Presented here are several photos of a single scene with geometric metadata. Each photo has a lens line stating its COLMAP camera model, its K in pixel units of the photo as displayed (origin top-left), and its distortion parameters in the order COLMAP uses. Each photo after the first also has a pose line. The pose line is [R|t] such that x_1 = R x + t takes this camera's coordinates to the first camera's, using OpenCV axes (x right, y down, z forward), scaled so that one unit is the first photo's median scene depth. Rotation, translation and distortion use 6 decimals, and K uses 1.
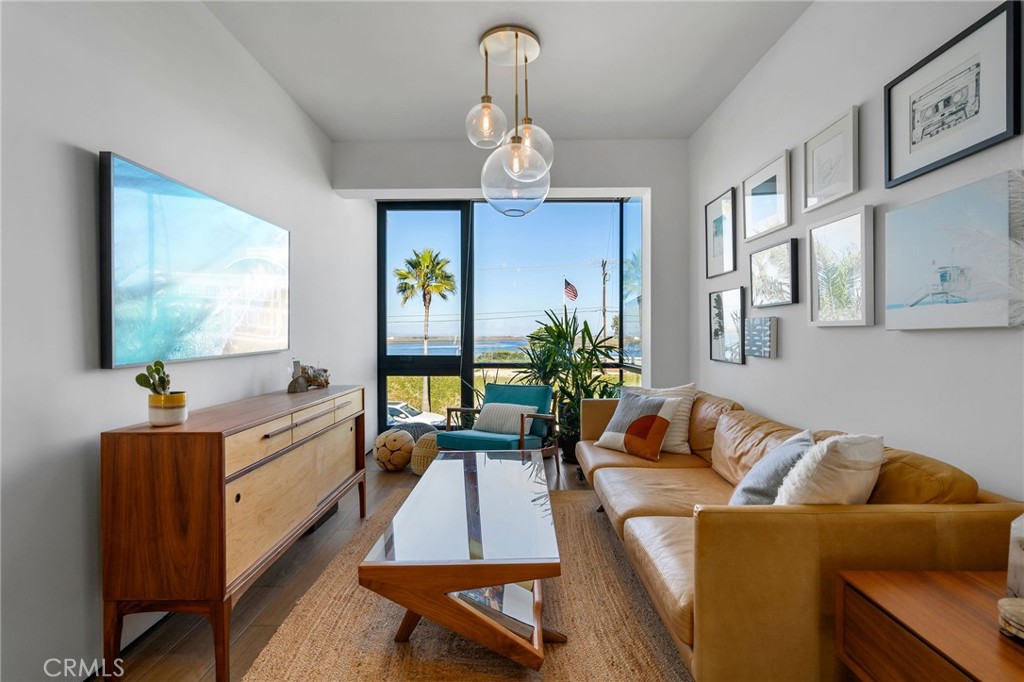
lens RADIAL K [[463.9, 0, 513.4], [0, 463.9, 338.6], [0, 0, 1]] dist [-0.001132, 0.000420]
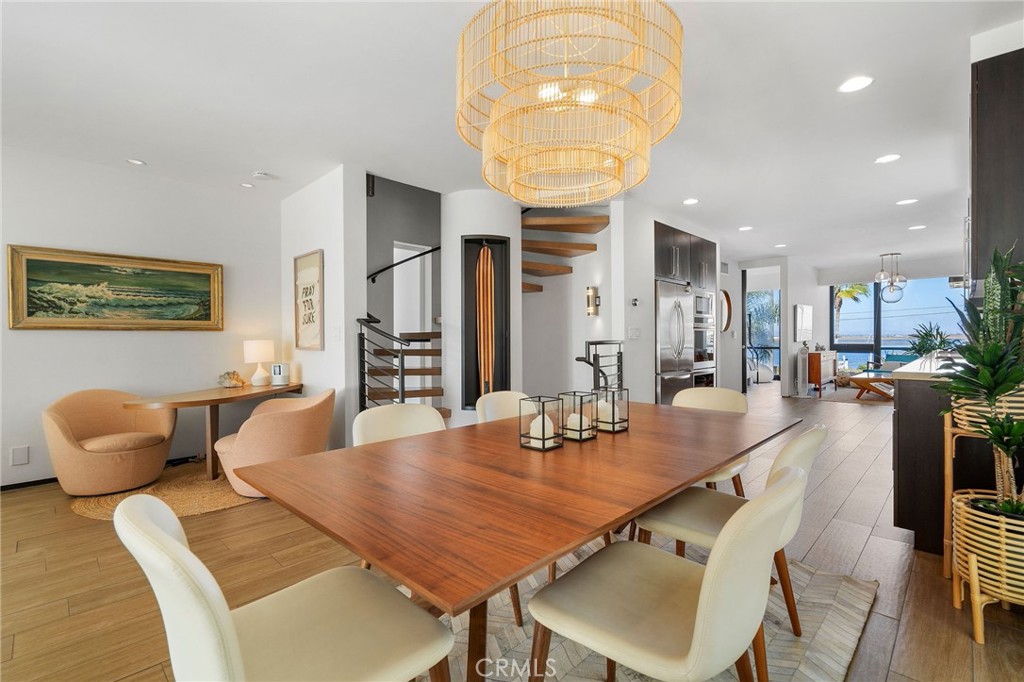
lens RADIAL K [[472.5, 0, 511.1], [0, 472.5, 344.3], [0, 0, 1]] dist [0.000550, 0.000344]
pose [[0.717092, 0.001735, -0.696976, 0.468076], [0.004667, 0.999963, 0.007291, 0.024485], [0.696963, -0.008481, 0.717057, -3.942360]]
